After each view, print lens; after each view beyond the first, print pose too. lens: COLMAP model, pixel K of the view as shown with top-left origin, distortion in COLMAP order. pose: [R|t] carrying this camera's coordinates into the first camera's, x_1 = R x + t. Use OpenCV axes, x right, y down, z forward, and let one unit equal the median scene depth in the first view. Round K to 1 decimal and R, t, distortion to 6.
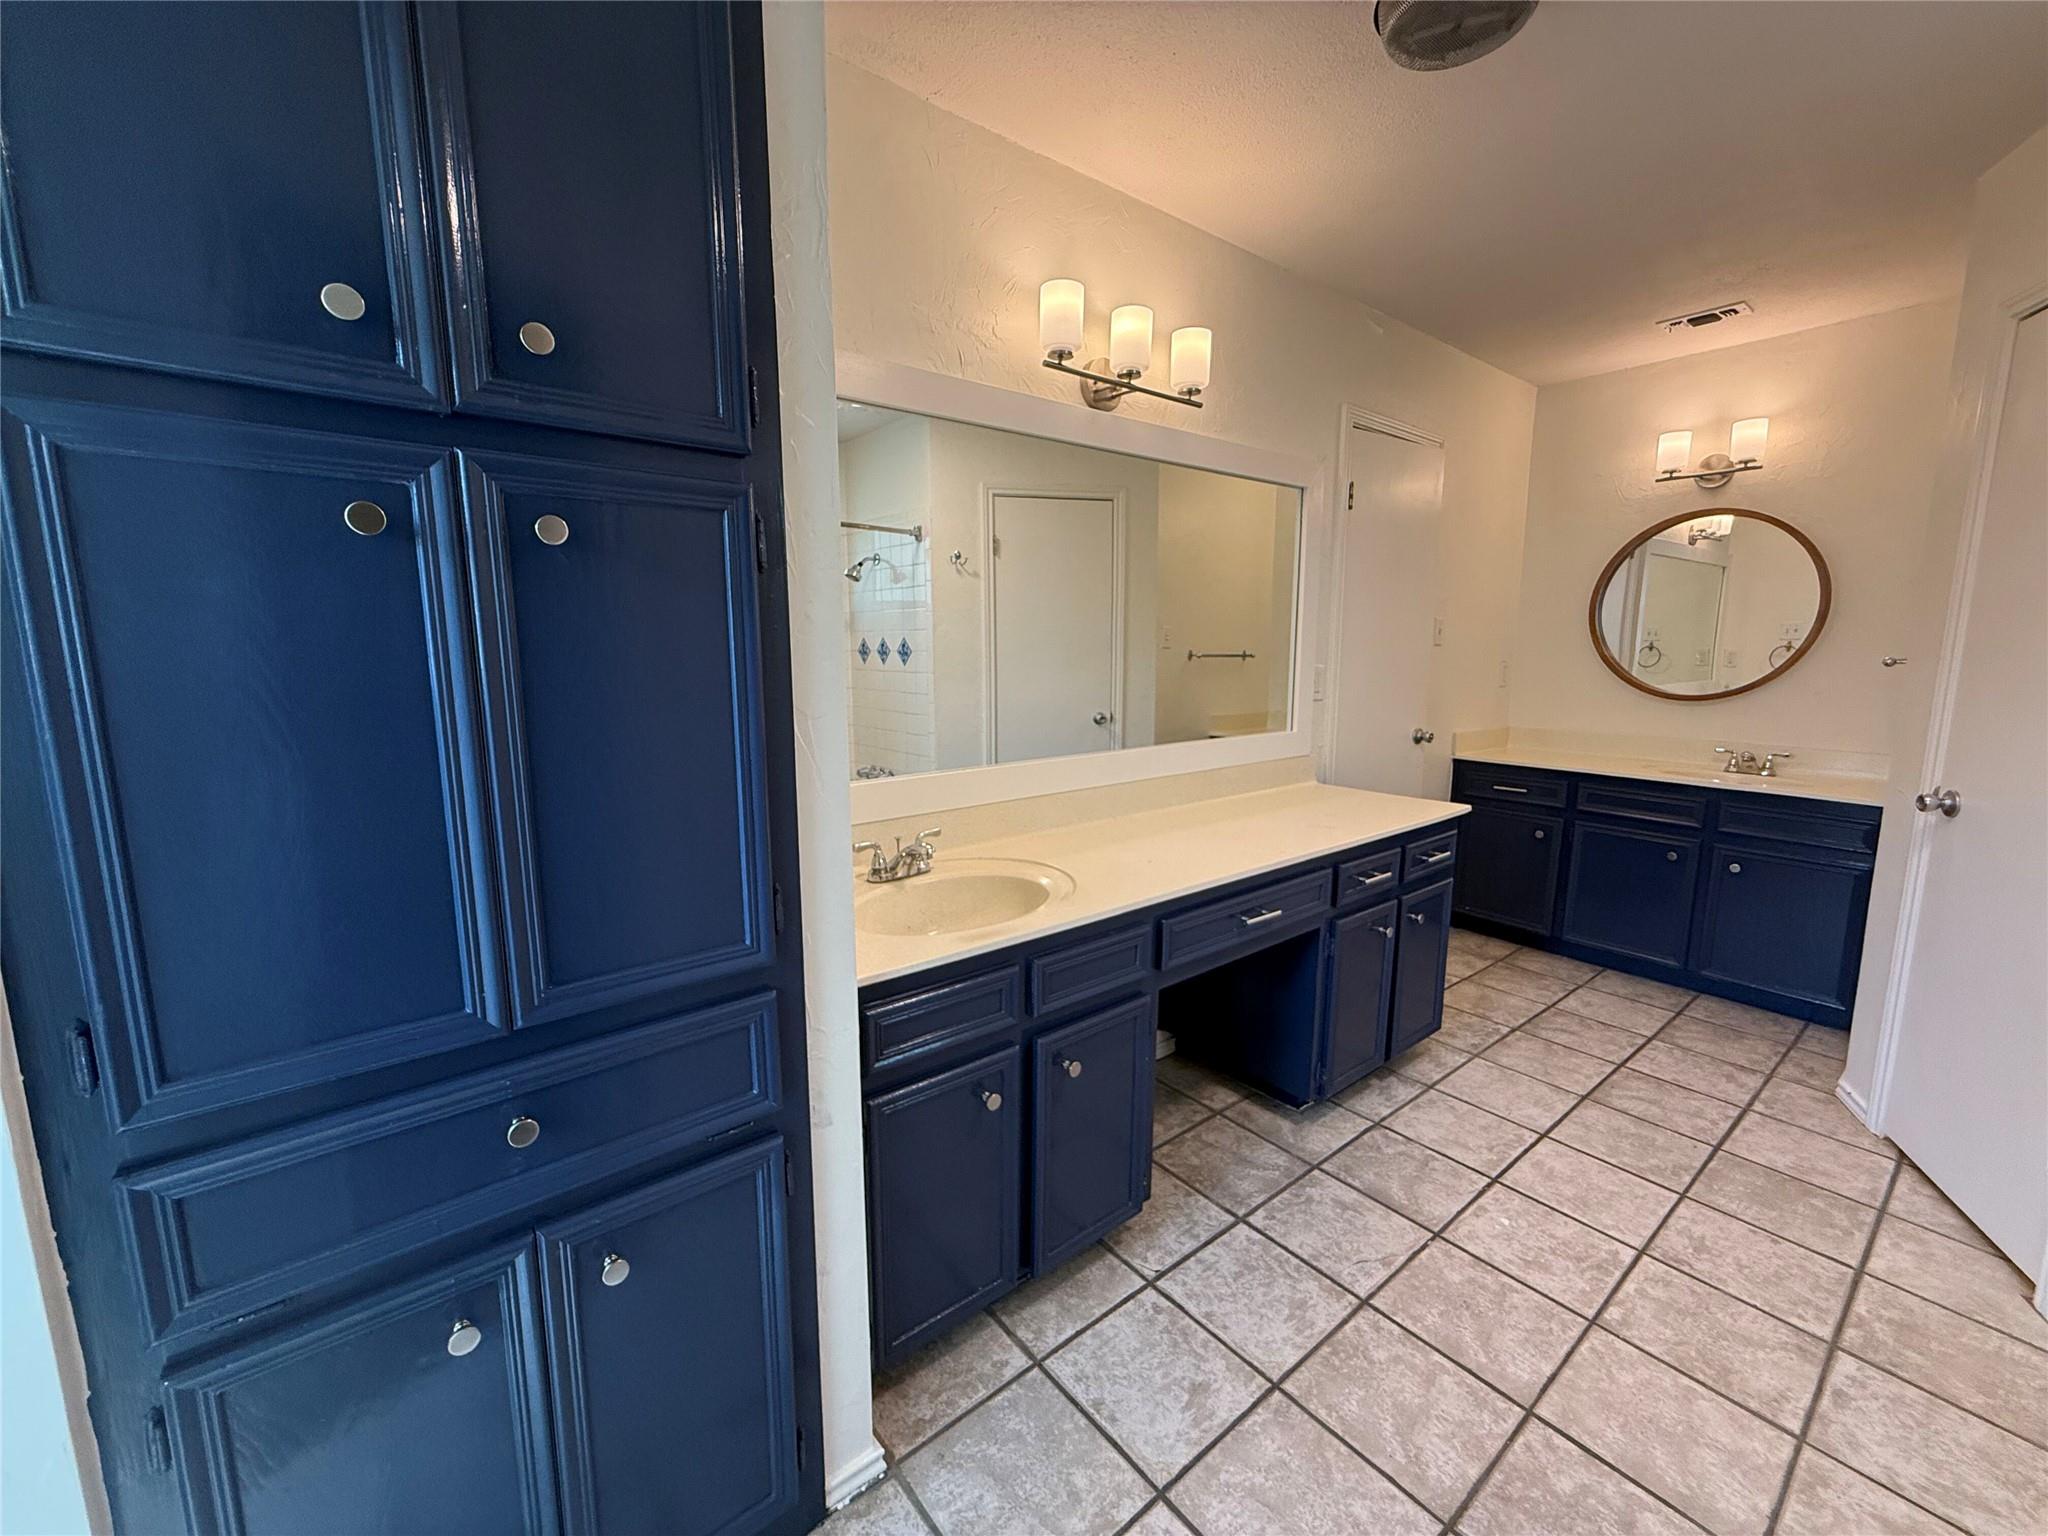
lens RADIAL K [[822.9, 0, 1018.0], [0, 822.9, 765.0], [0, 0, 1]] dist [0.001400, 0.000652]
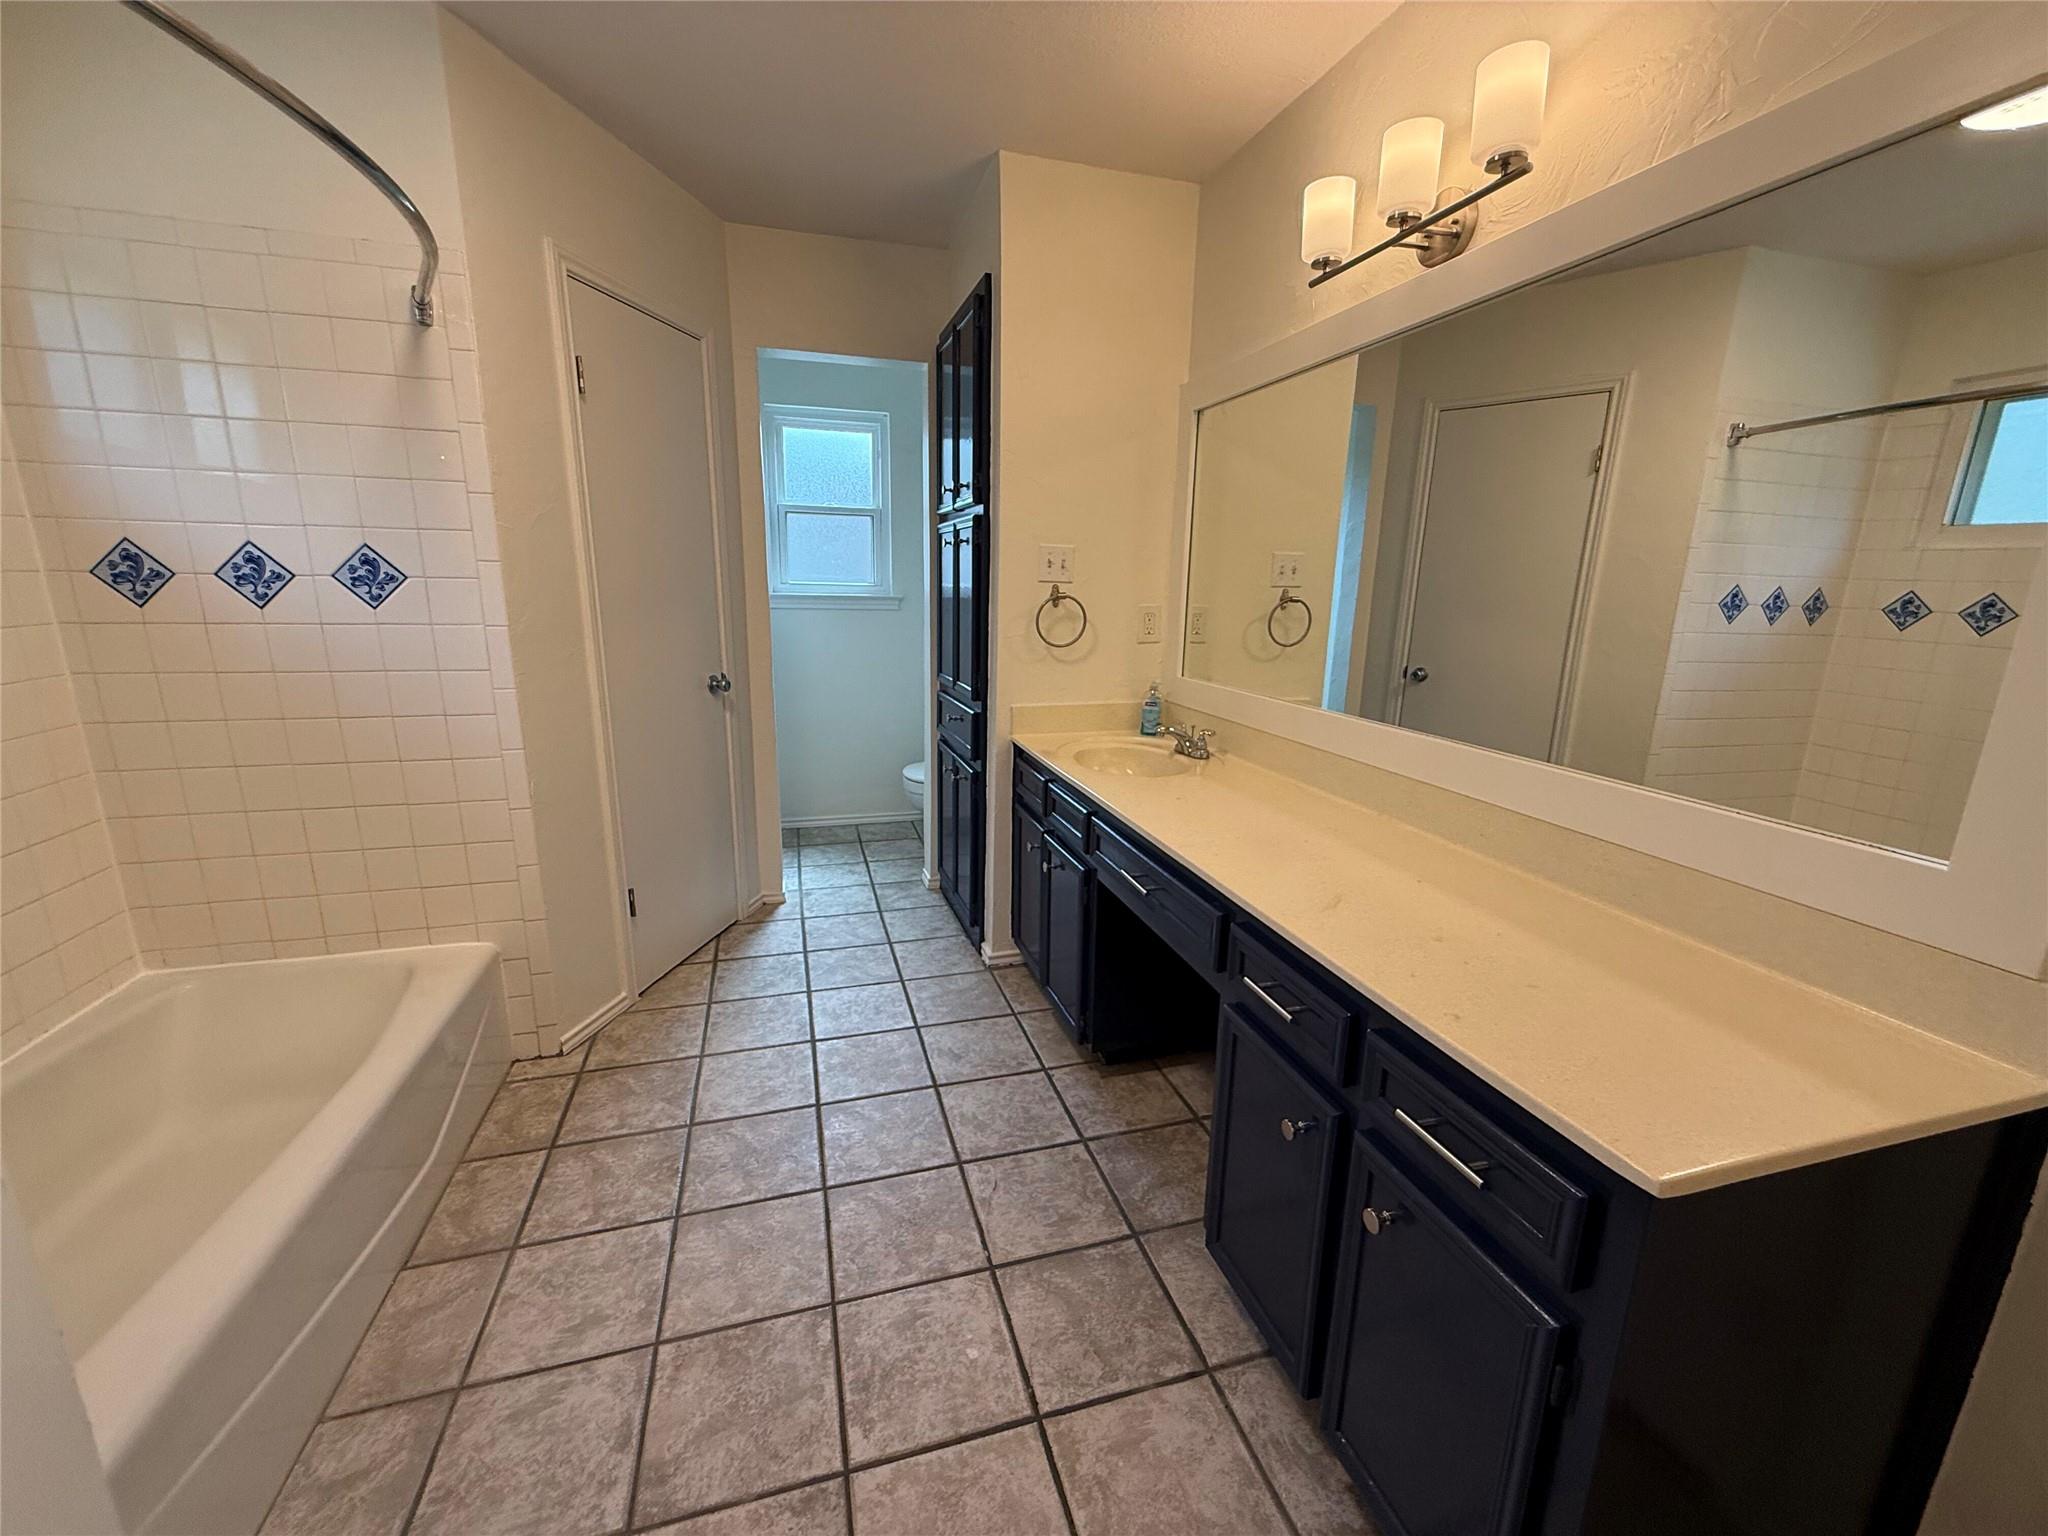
lens RADIAL K [[822.9, 0, 1020.0], [0, 822.9, 770.7], [0, 0, 1]] dist [0.001400, 0.000652]
pose [[-0.378300, 0.203150, -0.903117, 1.272077], [-0.160265, 0.946515, 0.280044, -0.185518], [0.911704, 0.250678, -0.325508, 1.277931]]
